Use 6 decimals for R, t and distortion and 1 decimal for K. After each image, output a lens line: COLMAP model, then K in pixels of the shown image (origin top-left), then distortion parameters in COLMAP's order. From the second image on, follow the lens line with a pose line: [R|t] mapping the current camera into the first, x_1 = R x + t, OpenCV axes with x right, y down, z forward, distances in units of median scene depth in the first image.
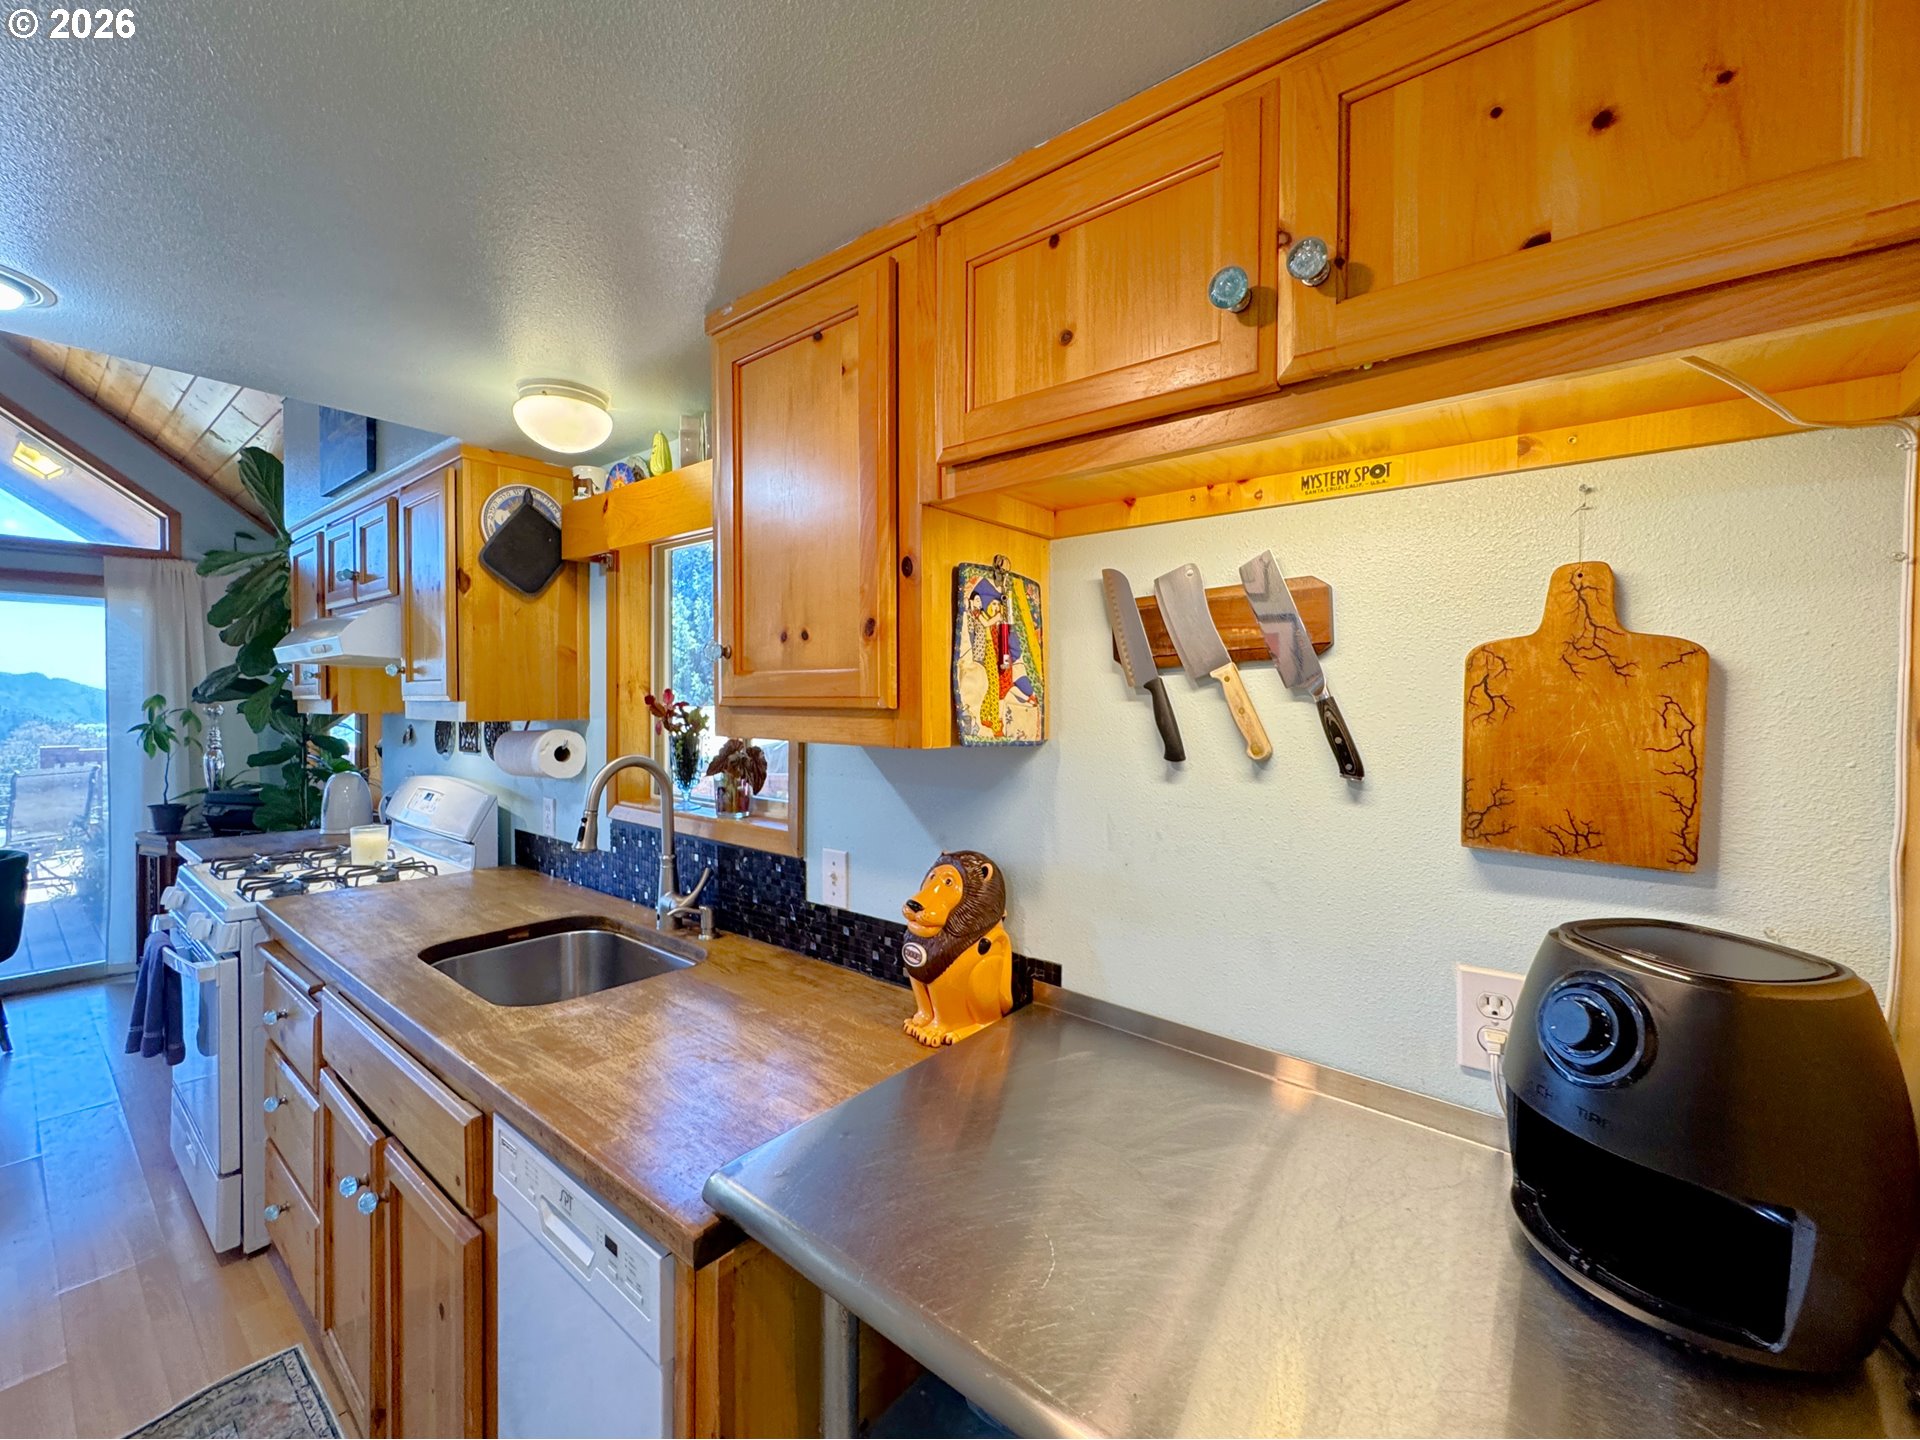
lens RADIAL K [[801.7, 0, 961.1], [0, 801.7, 712.6], [0, 0, 1]] dist [-0.000127, 0.000001]
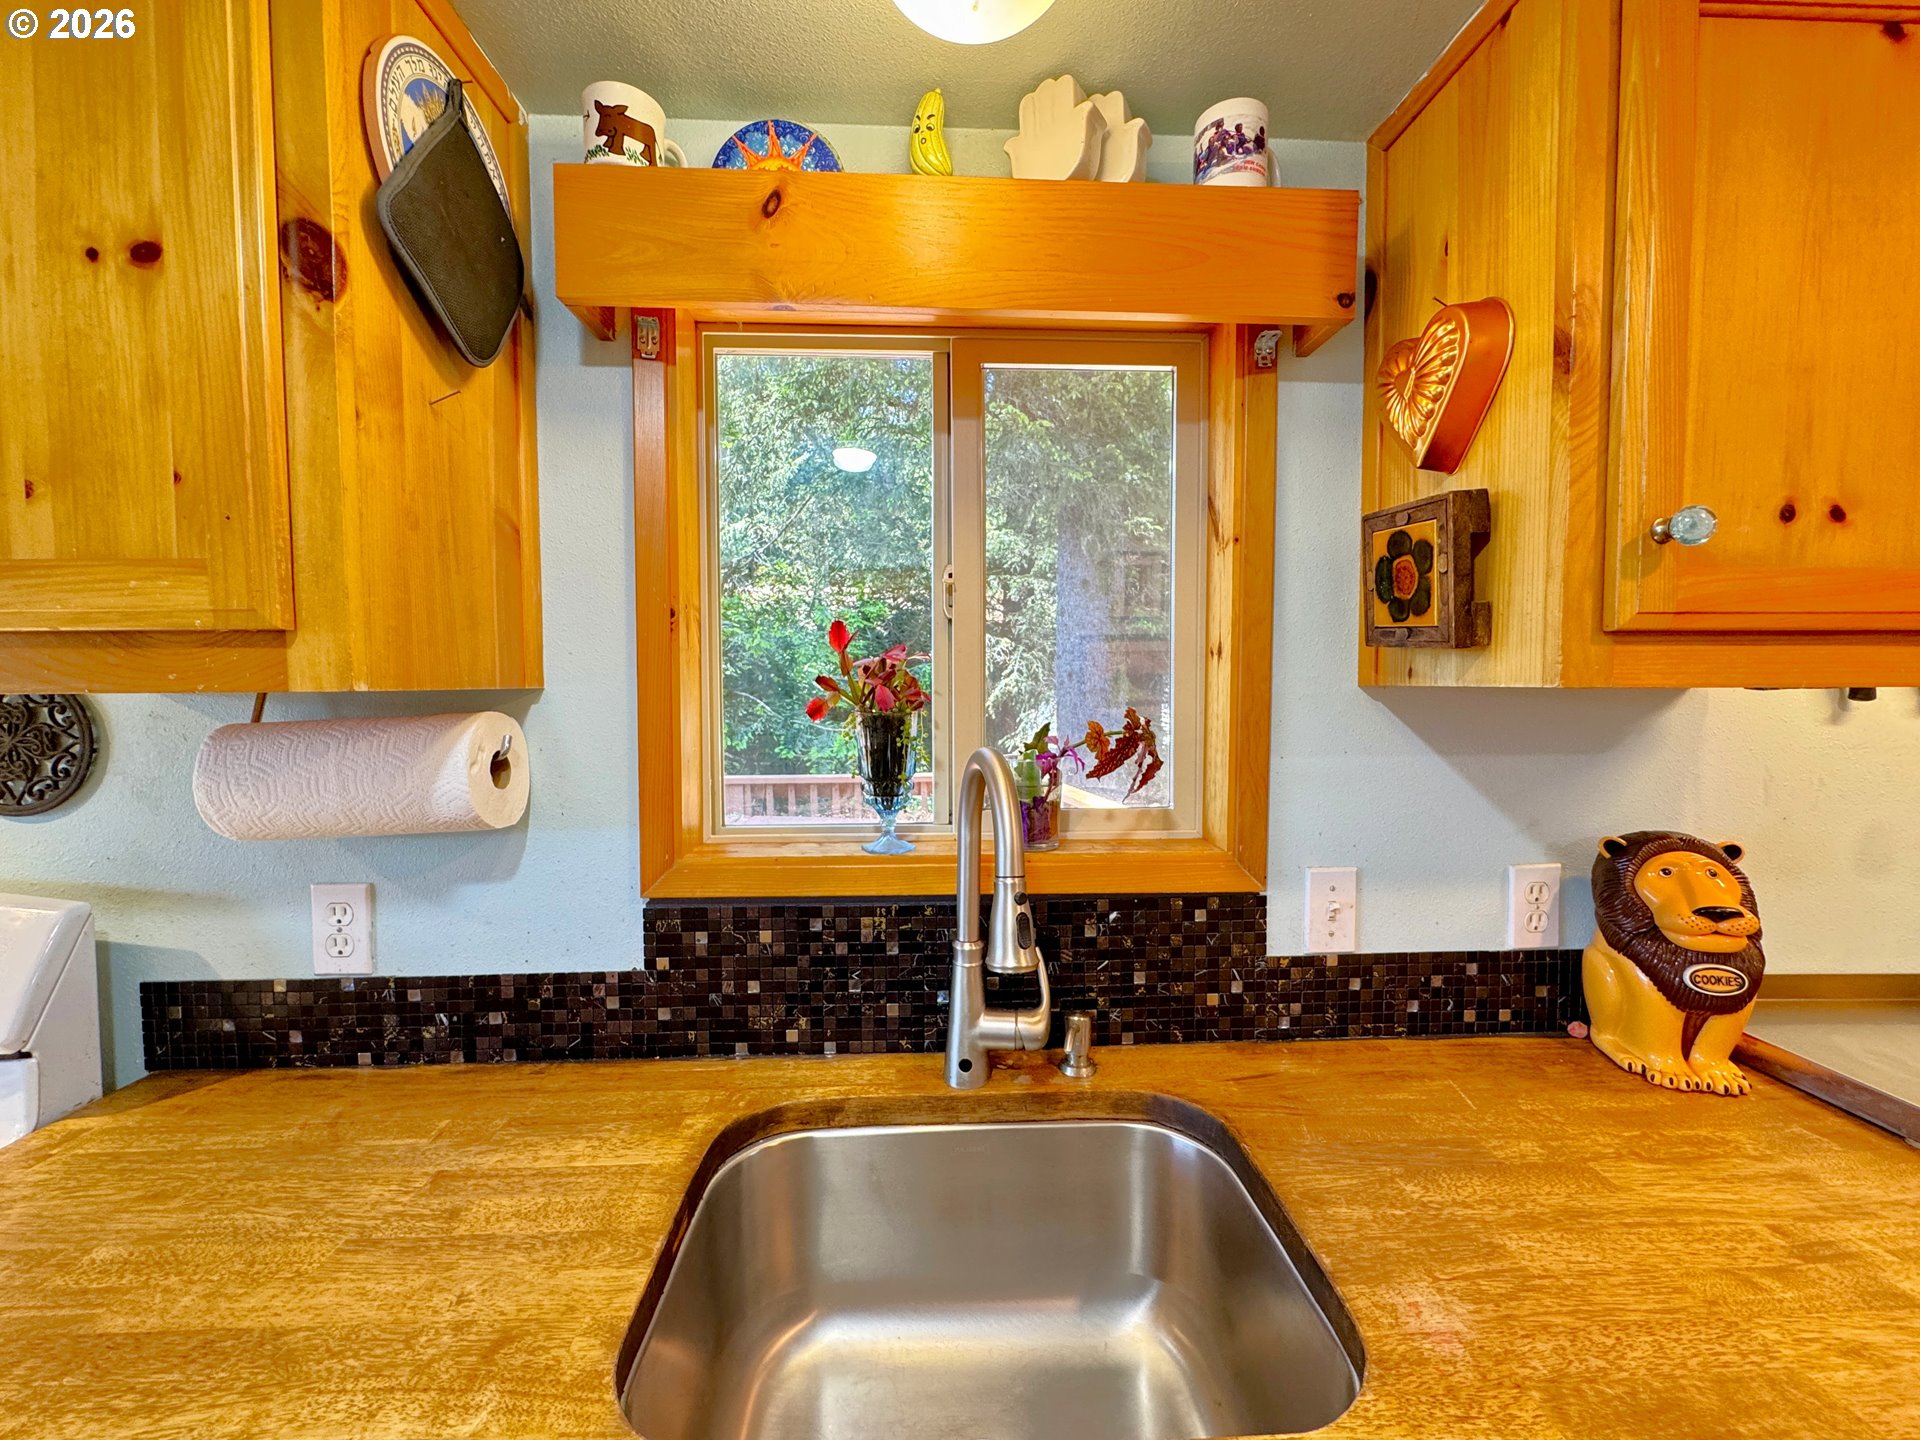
lens RADIAL K [[764.9, 0, 956.8], [0, 764.9, 714.7], [0, 0, 1]] dist [-0.004140, 0.000367]
pose [[0.743628, -0.031650, 0.667845, -0.766921], [0.017825, 0.999462, 0.027519, 0.021803], [-0.668356, -0.008559, 0.743792, 0.707998]]
